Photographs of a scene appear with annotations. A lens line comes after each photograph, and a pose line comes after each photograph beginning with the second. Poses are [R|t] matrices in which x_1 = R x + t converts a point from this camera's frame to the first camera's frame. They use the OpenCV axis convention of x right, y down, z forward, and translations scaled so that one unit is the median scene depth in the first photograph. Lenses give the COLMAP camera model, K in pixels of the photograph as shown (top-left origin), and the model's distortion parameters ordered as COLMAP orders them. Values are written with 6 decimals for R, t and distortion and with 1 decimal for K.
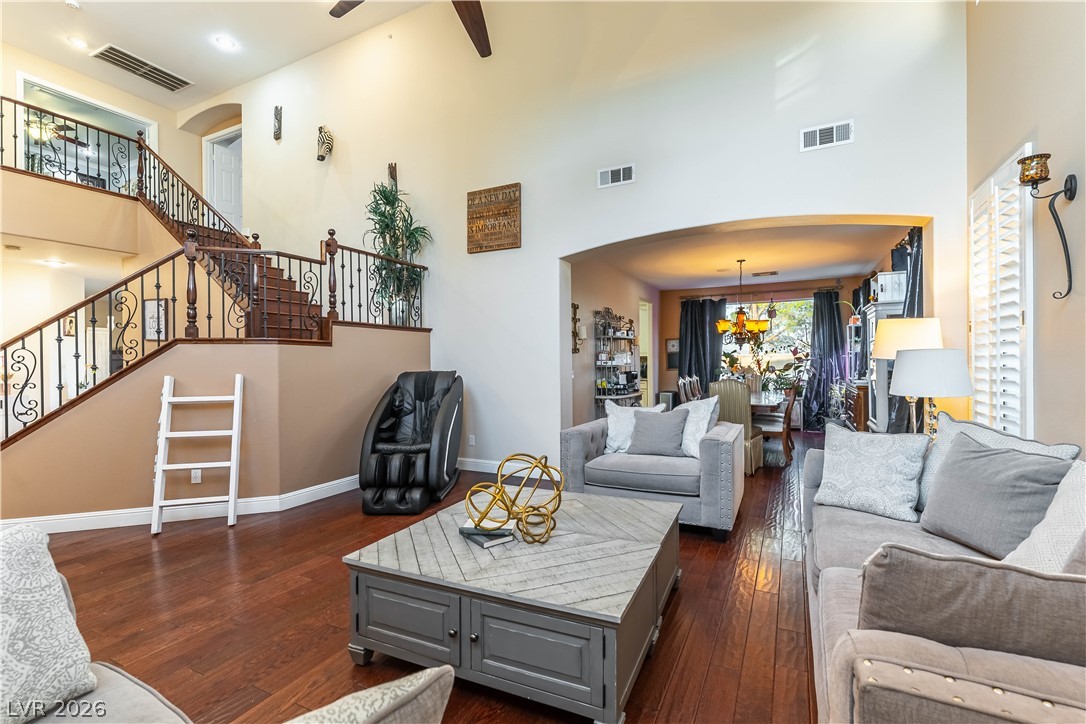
lens RADIAL K [[483.9, 0, 543.0], [0, 483.9, 362.0], [0, 0, 1]] dist [0.001235, 0.000184]
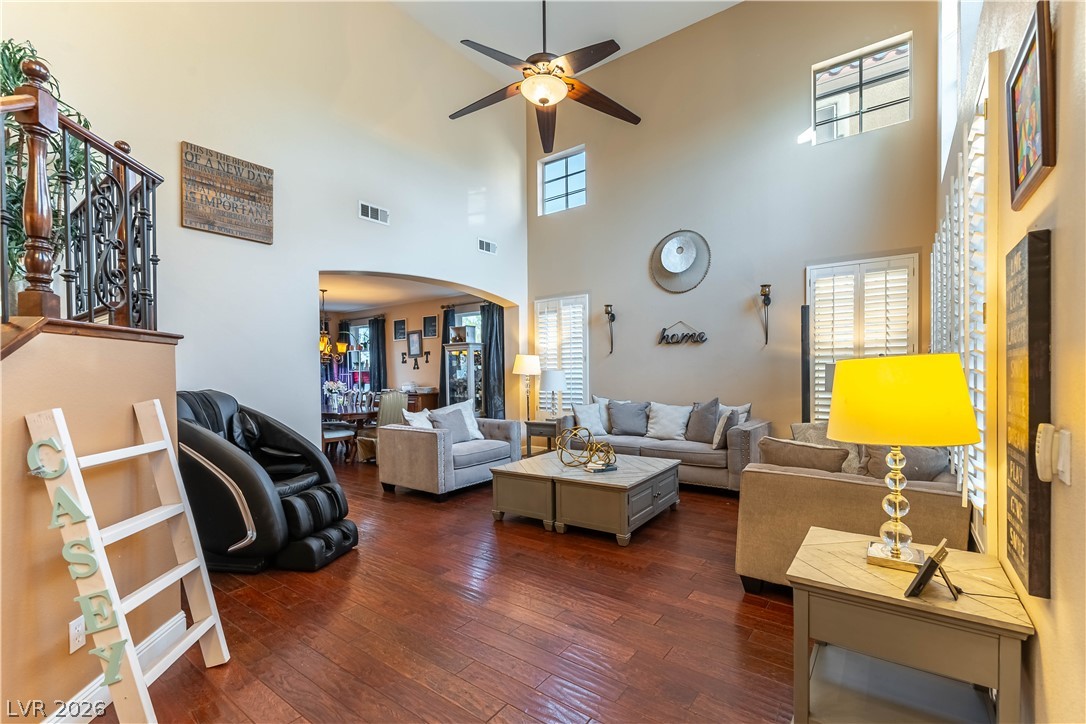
lens RADIAL K [[481.4, 0, 548.7], [0, 481.4, 361.7], [0, 0, 1]] dist [-0.001317, -0.000275]
pose [[0.163413, 0.033421, 0.985991, -1.051465], [0.012177, 0.999282, -0.035889, 0.010761], [-0.986483, 0.017871, 0.162889, 0.495260]]
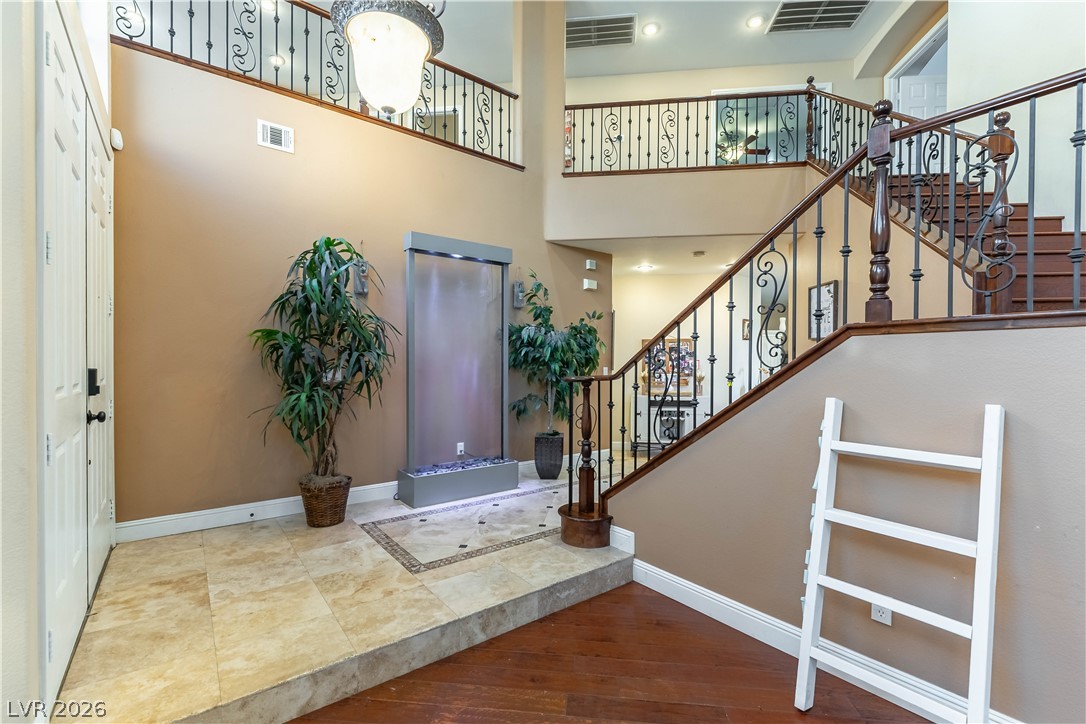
lens RADIAL K [[472.8, 0, 549.1], [0, 472.8, 368.3], [0, 0, 1]] dist [-0.000506, -0.000207]
pose [[0.352715, 0.016125, -0.935592, -0.388921], [-0.010970, 0.999854, 0.013097, -0.005181], [0.935667, 0.005643, 0.352840, 0.512026]]
